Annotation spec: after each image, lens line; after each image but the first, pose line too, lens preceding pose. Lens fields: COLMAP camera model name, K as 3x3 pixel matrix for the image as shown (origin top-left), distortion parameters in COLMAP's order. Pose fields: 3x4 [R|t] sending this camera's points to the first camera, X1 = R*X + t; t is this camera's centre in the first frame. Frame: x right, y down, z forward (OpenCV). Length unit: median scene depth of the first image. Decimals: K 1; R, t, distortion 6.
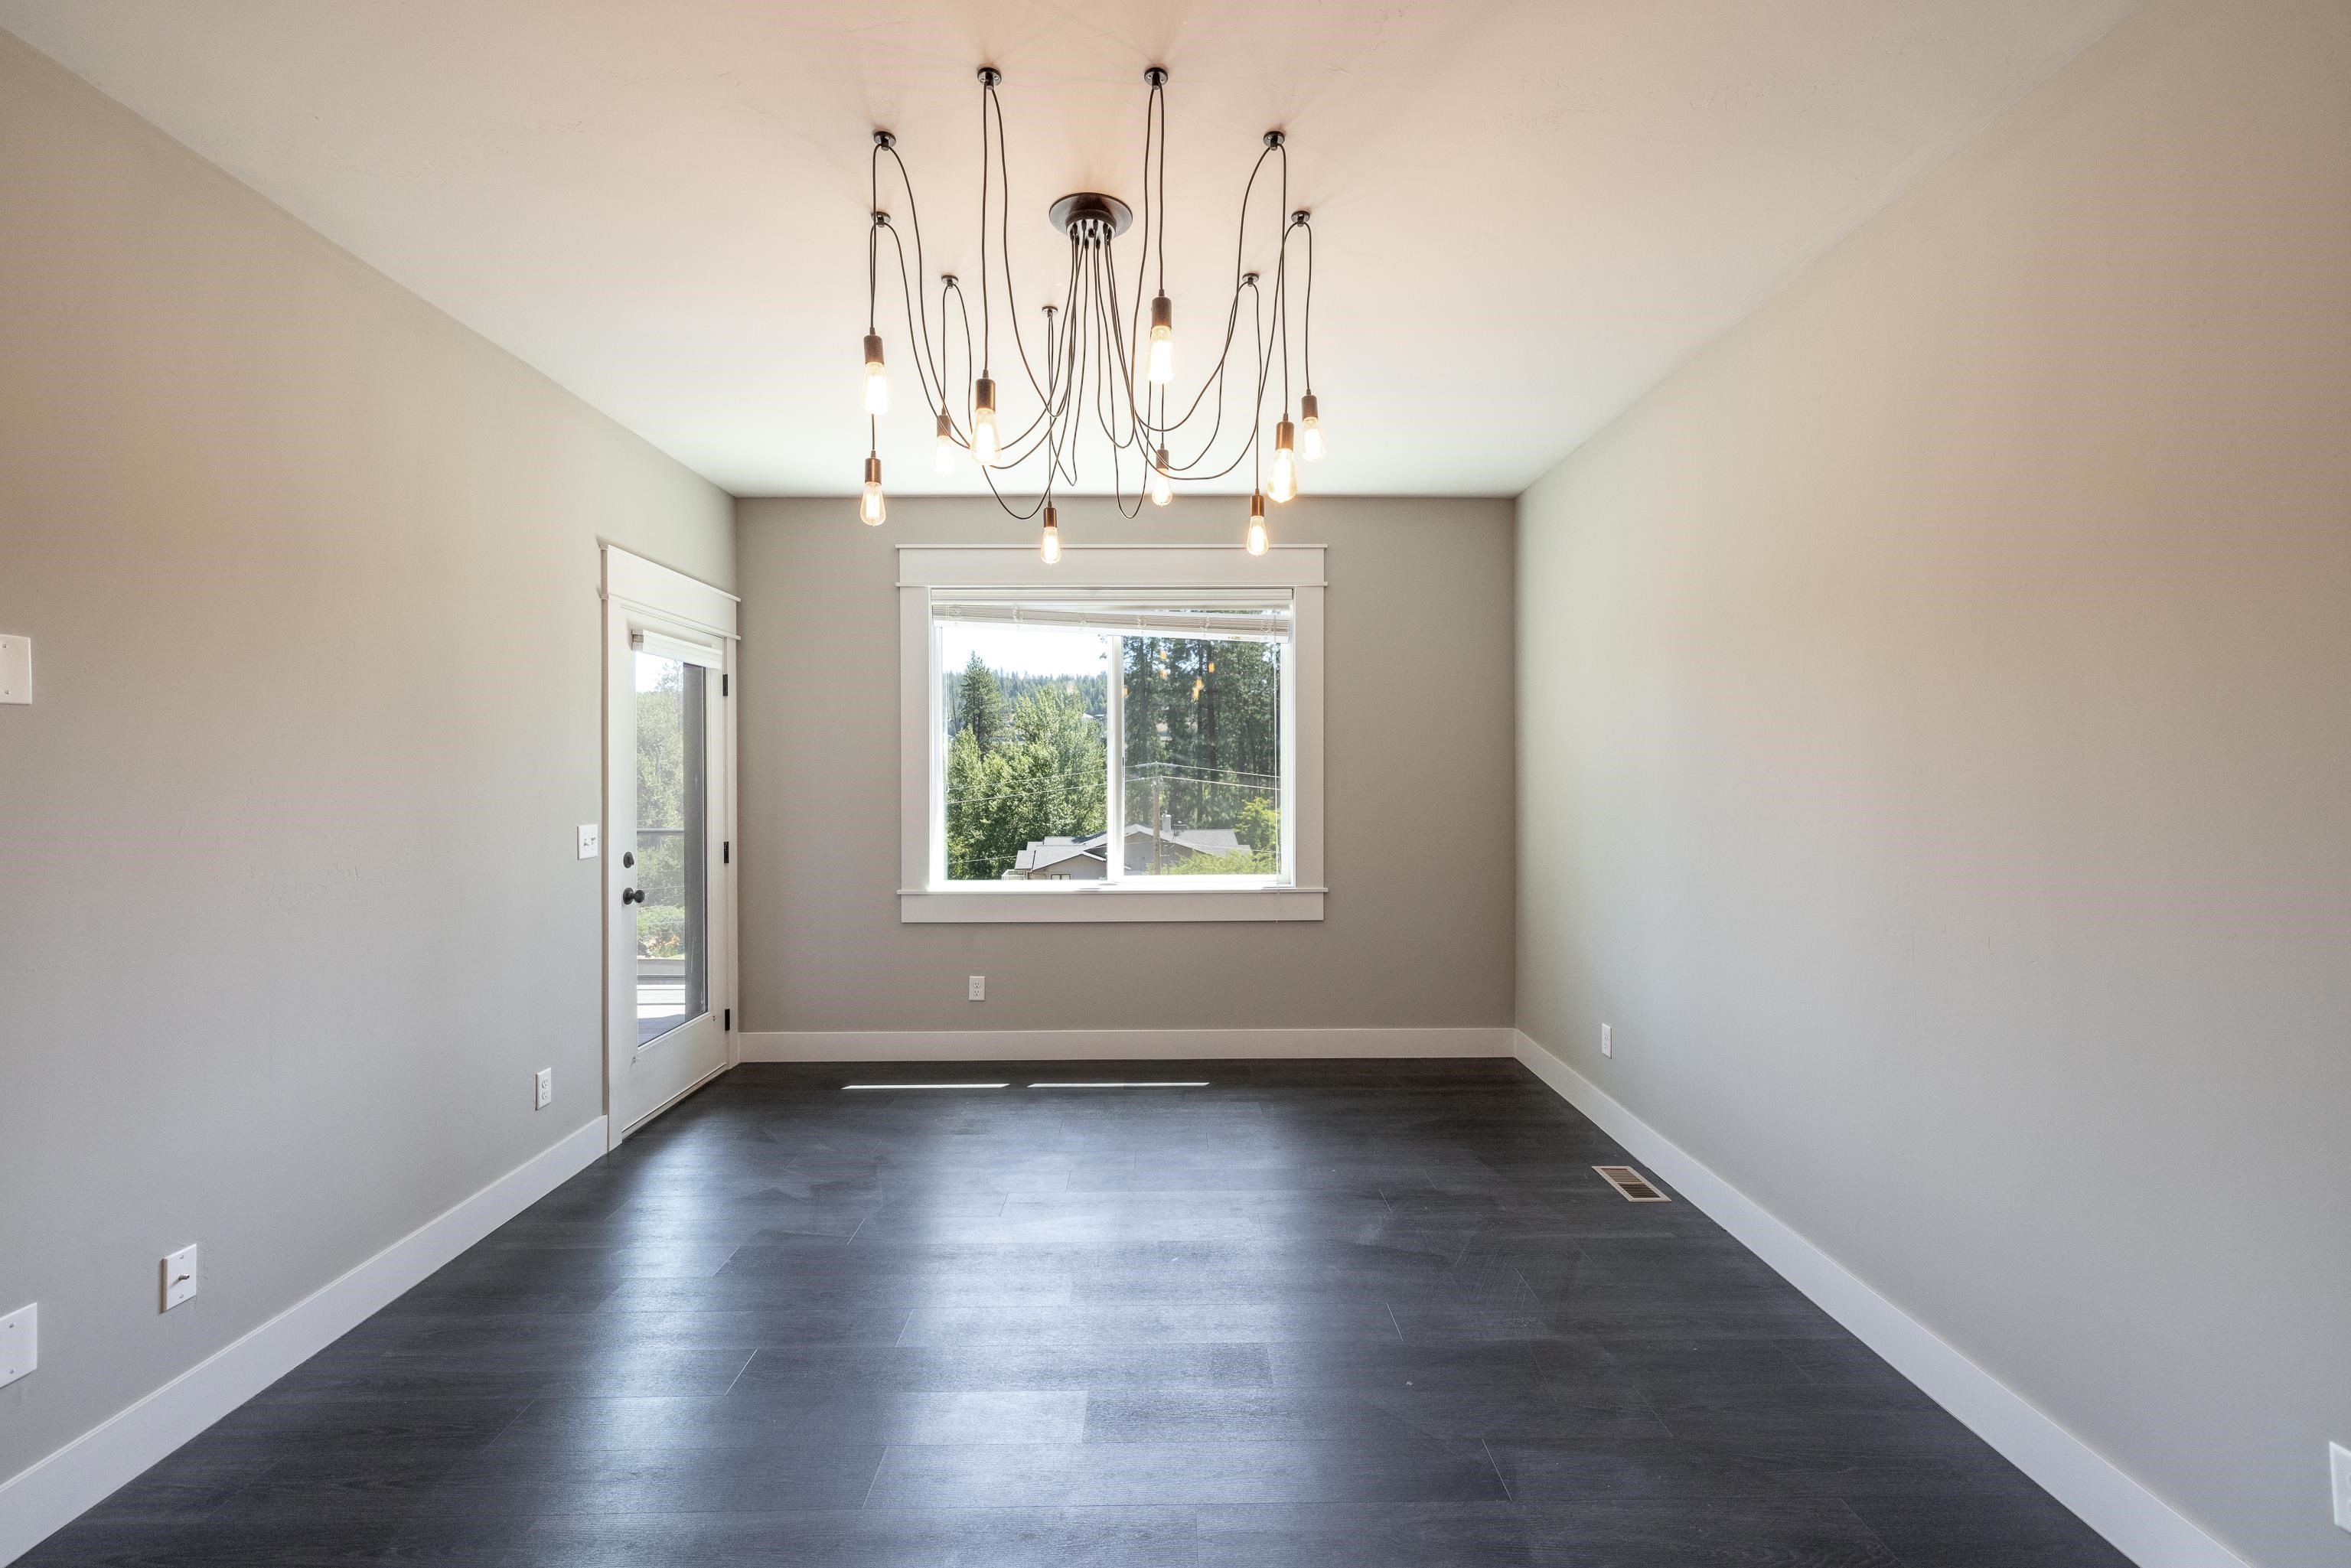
lens RADIAL K [[987.8, 0, 1179.4], [0, 987.8, 774.3], [0, 0, 1]] dist [0.001925, 0.000428]
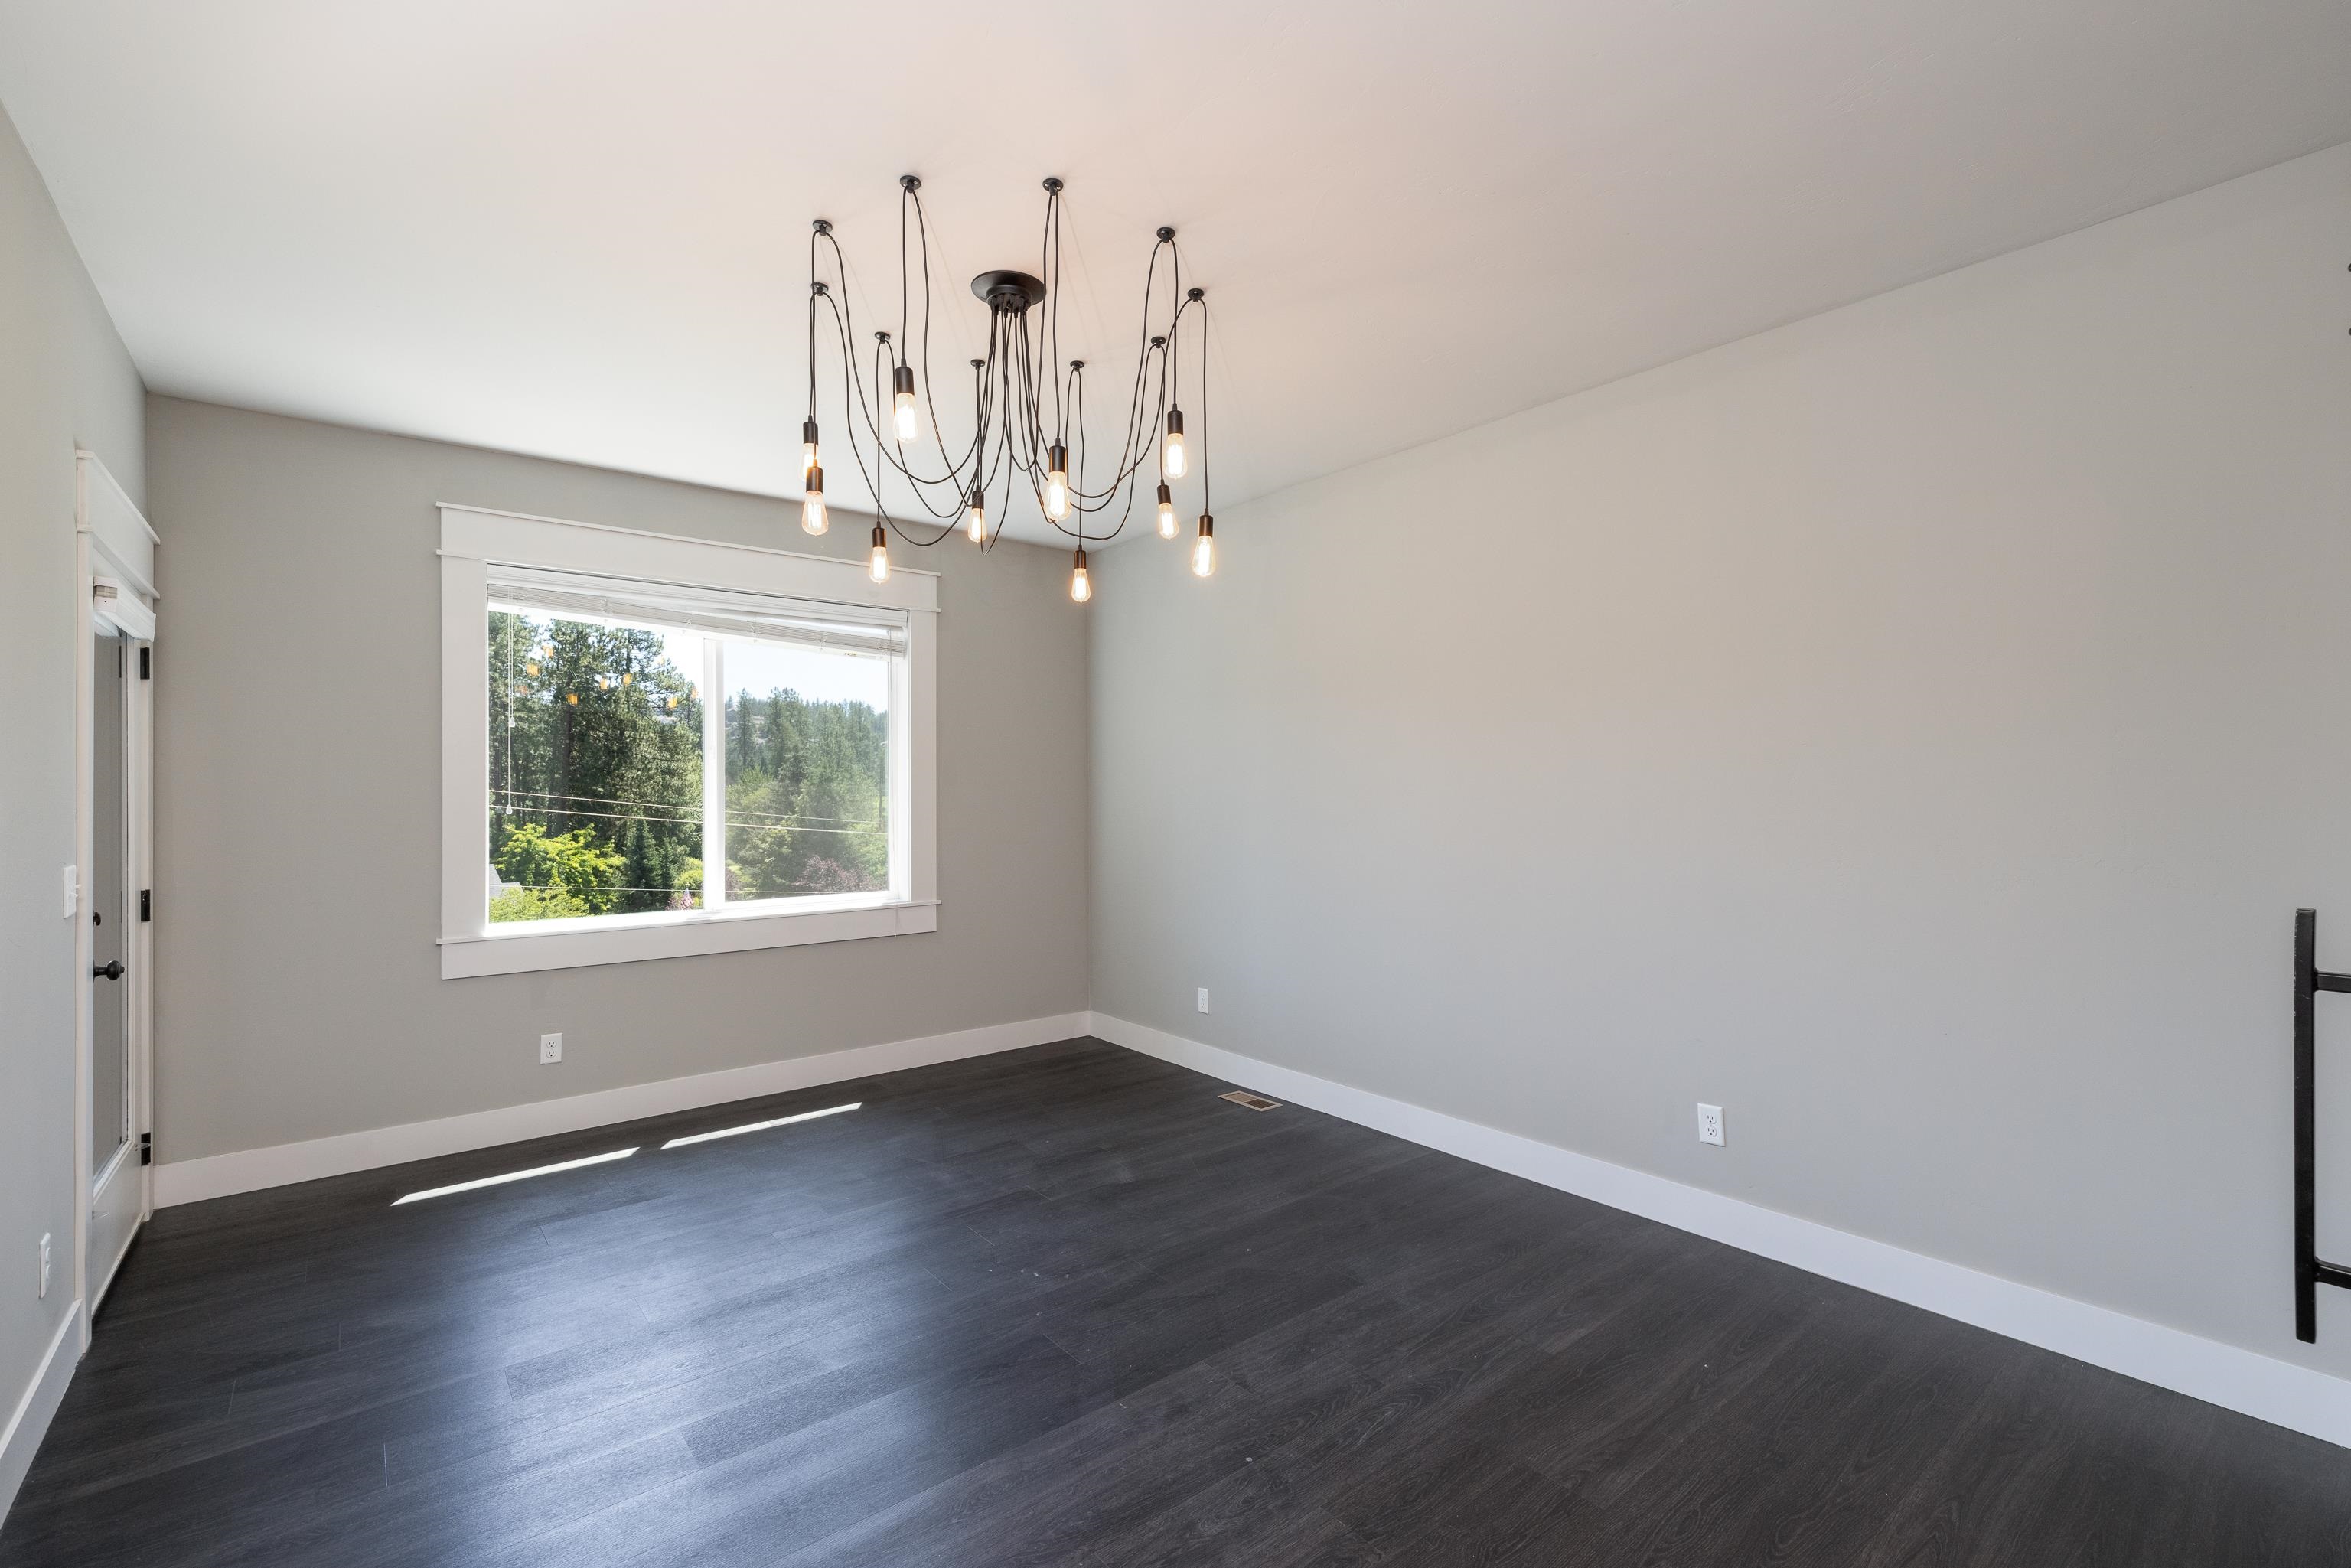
lens RADIAL K [[1016.5, 0, 1181.3], [0, 1016.5, 786.6], [0, 0, 1]] dist [-0.001472, 0.000283]
pose [[0.784786, 0.001950, 0.619764, -0.349243], [0.003018, 0.999971, -0.006968, 0.002758], [-0.619759, 0.007339, 0.784758, -0.007795]]
